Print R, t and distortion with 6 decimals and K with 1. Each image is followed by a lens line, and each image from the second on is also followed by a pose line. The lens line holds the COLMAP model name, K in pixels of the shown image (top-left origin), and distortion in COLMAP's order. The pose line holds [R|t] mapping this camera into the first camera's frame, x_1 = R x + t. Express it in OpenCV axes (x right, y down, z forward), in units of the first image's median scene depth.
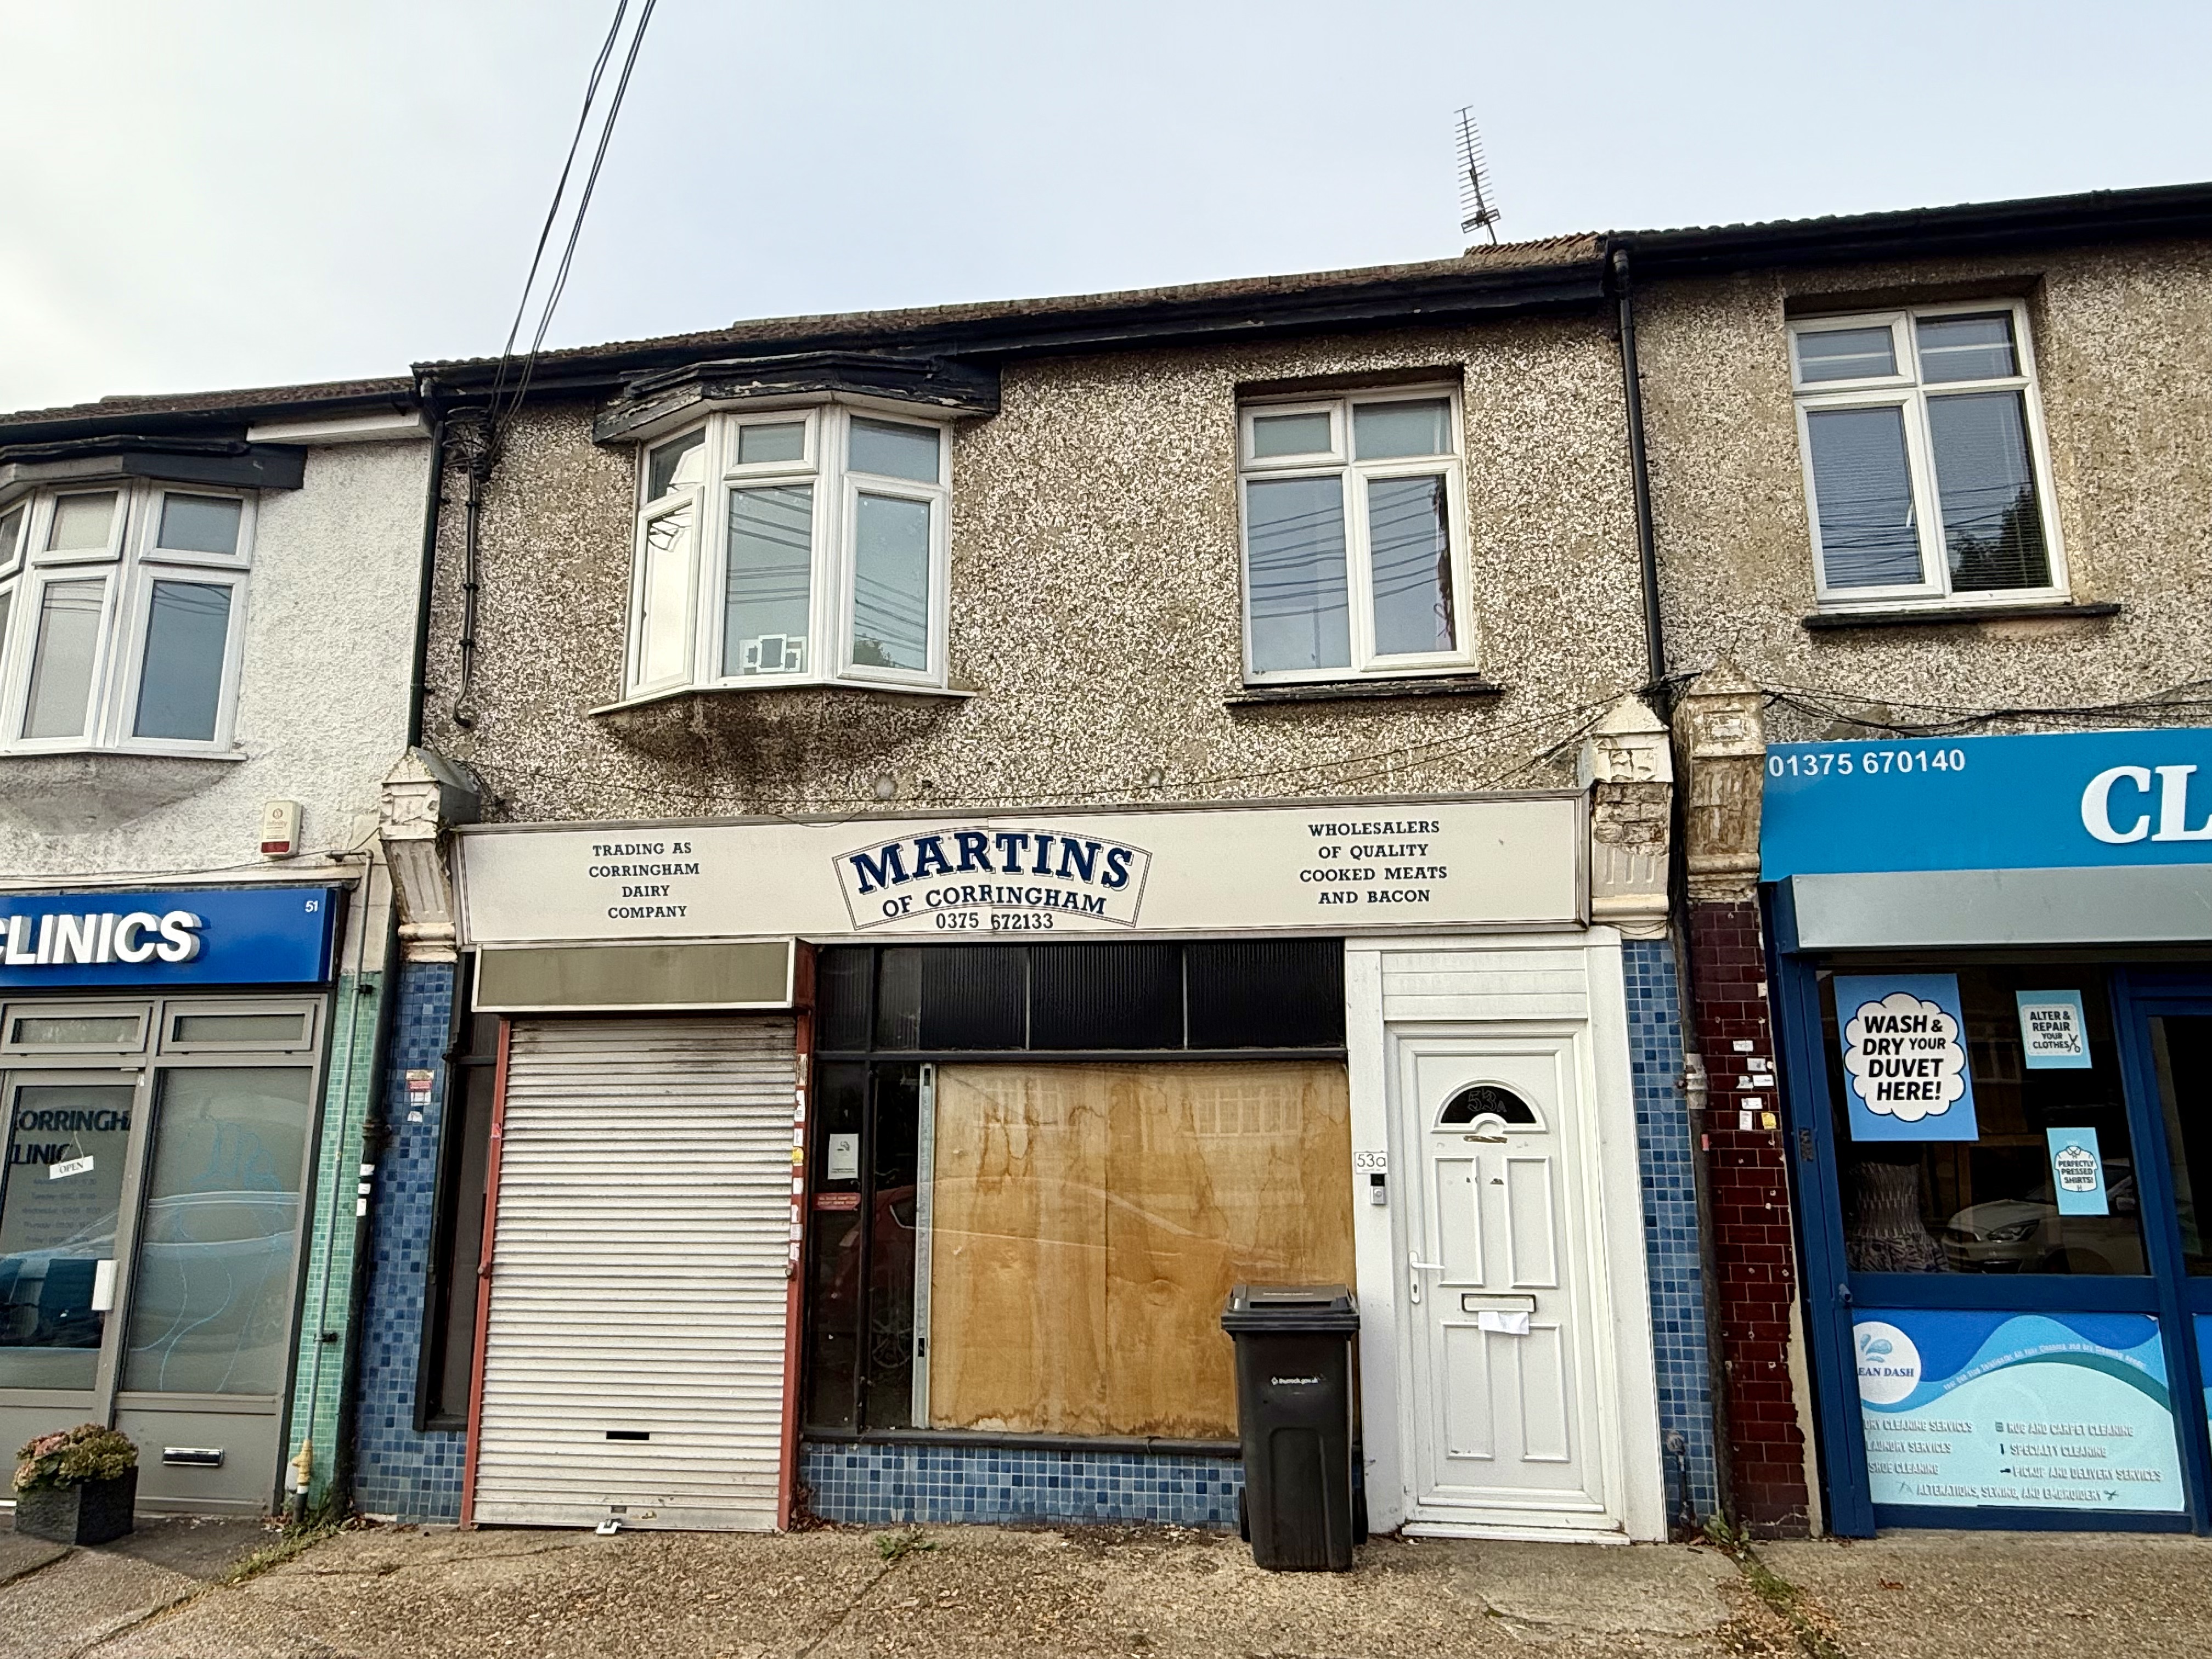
lens RADIAL K [[1365.5, 0, 1102.5], [0, 1365.5, 831.8], [0, 0, 1]] dist [-0.003563, -0.000485]
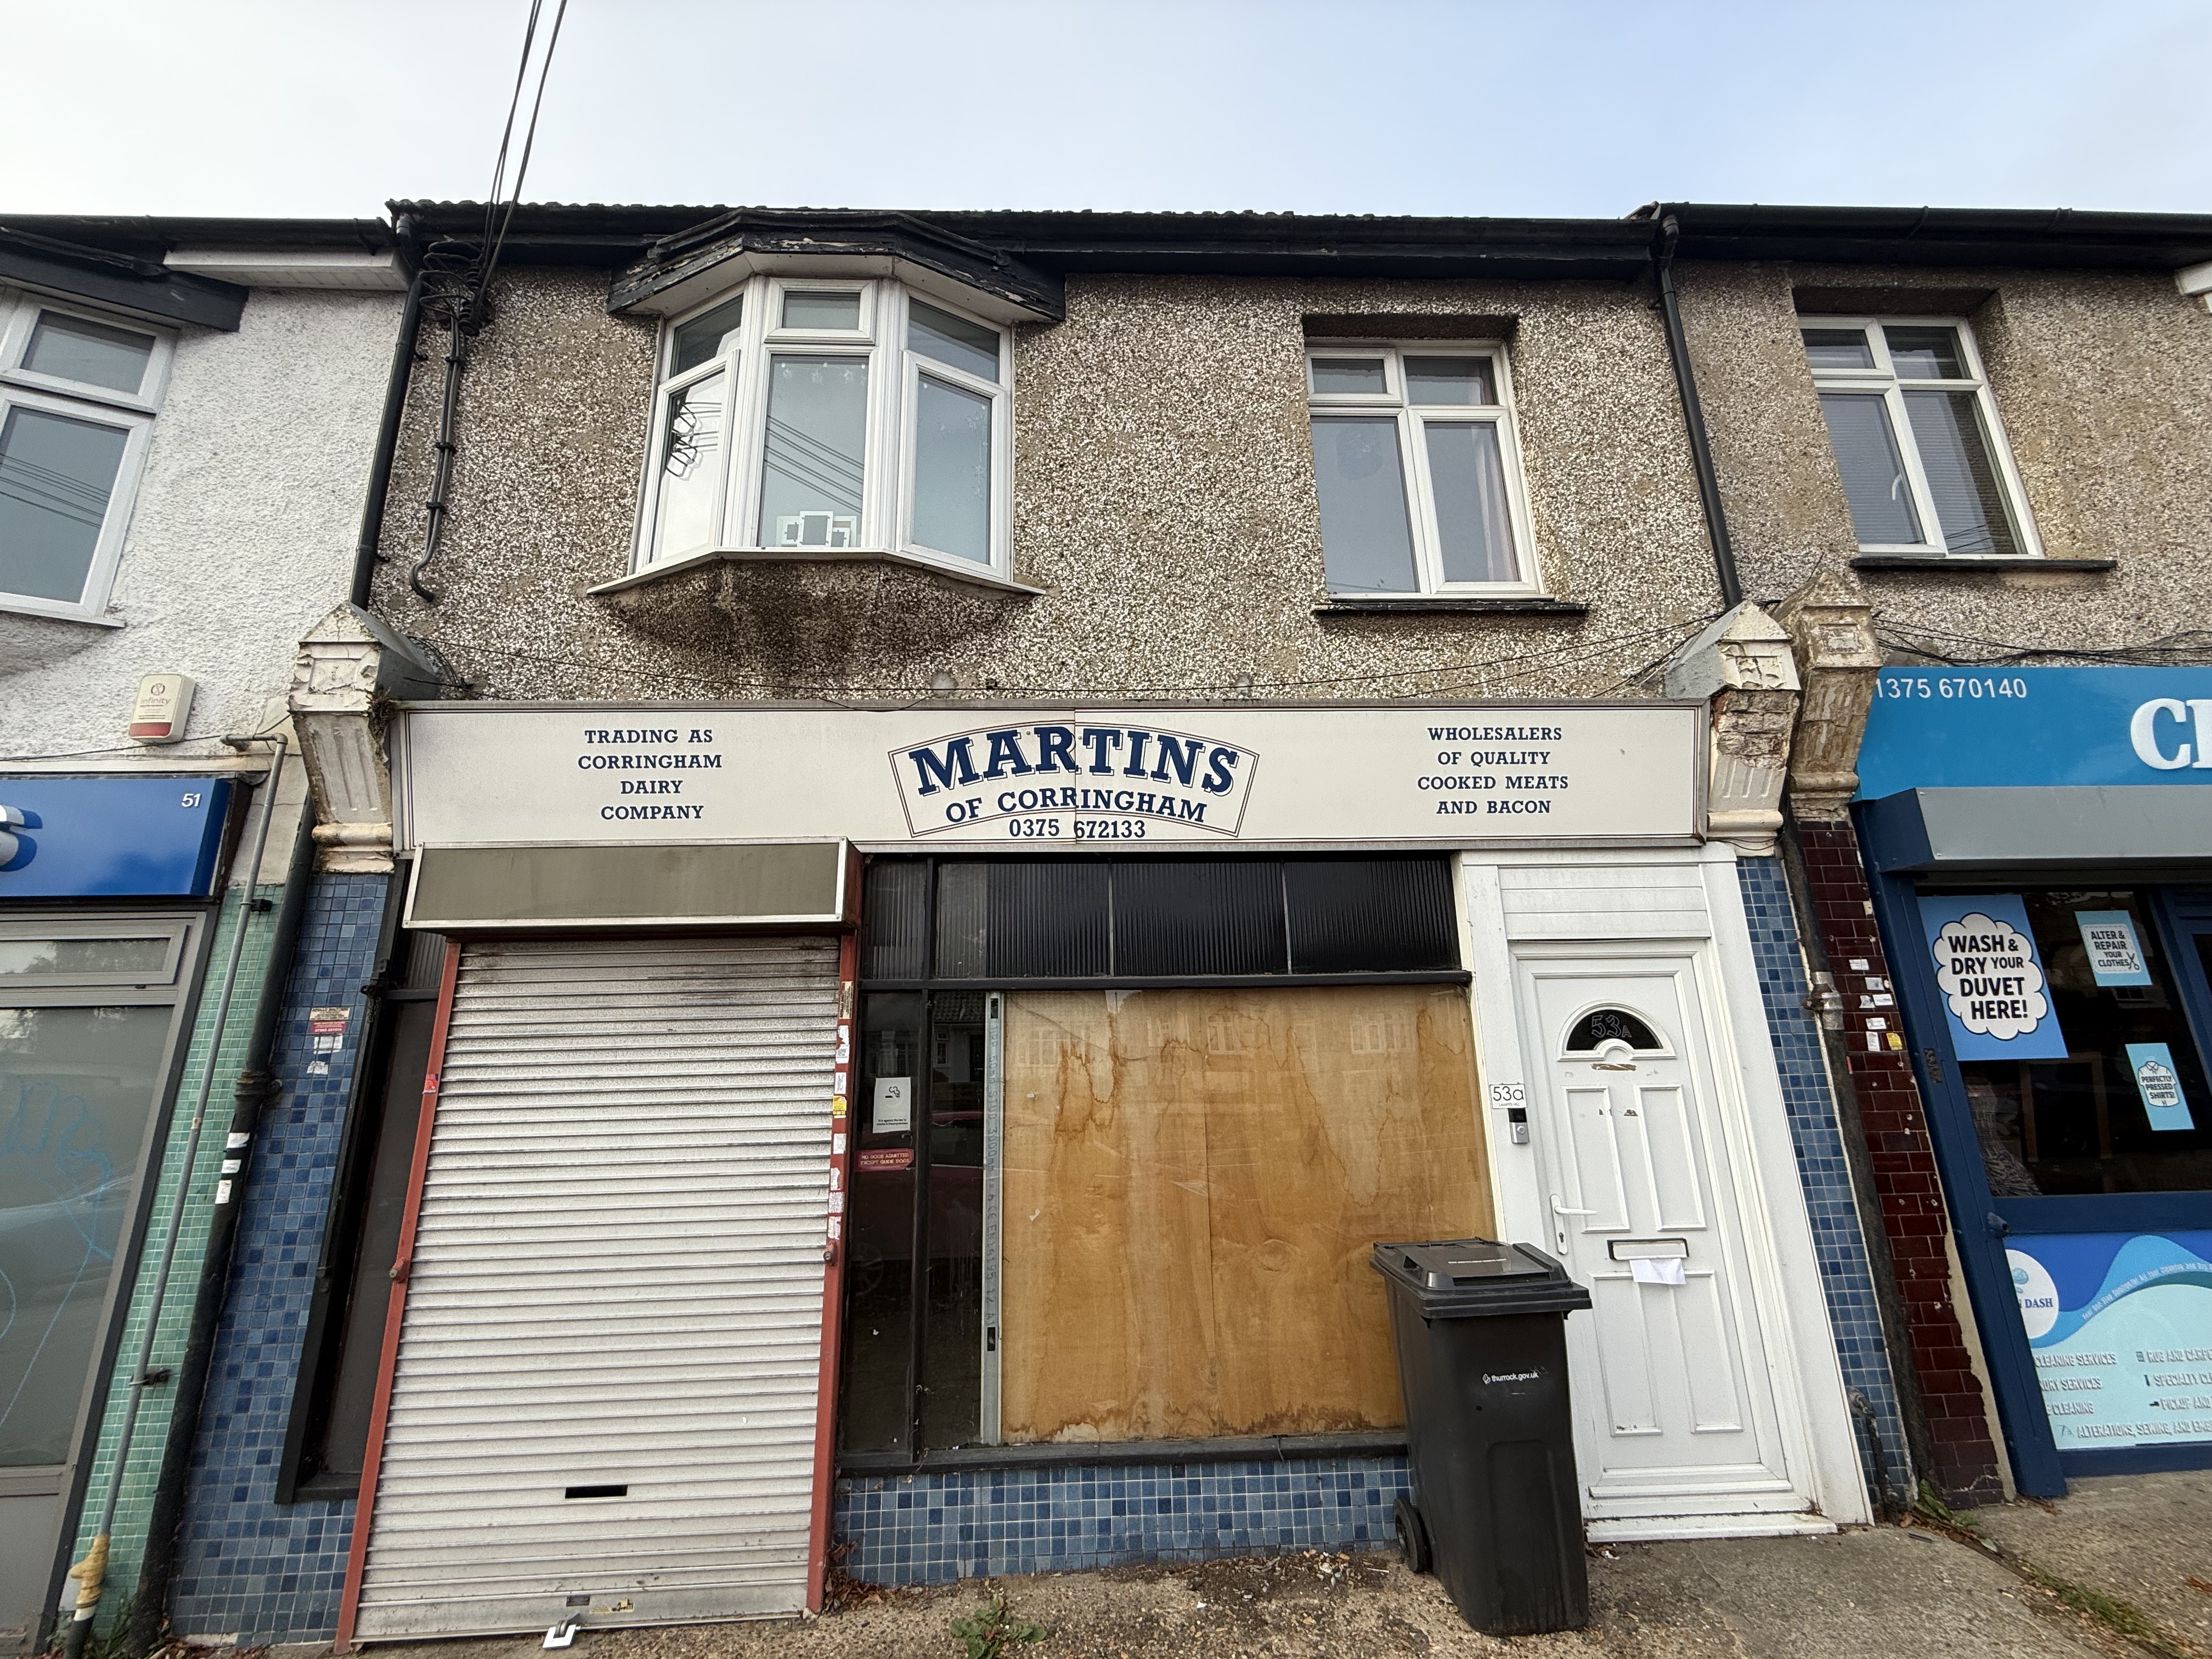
lens RADIAL K [[884.5, 0, 1109.6], [0, 884.5, 828.6], [0, 0, 1]] dist [-0.001998, 0.000124]
pose [[0.983262, 0.027839, 0.180057, -0.163231], [-0.018013, 0.998269, -0.055979, 0.097845], [-0.181304, 0.051798, 0.982062, 0.439960]]
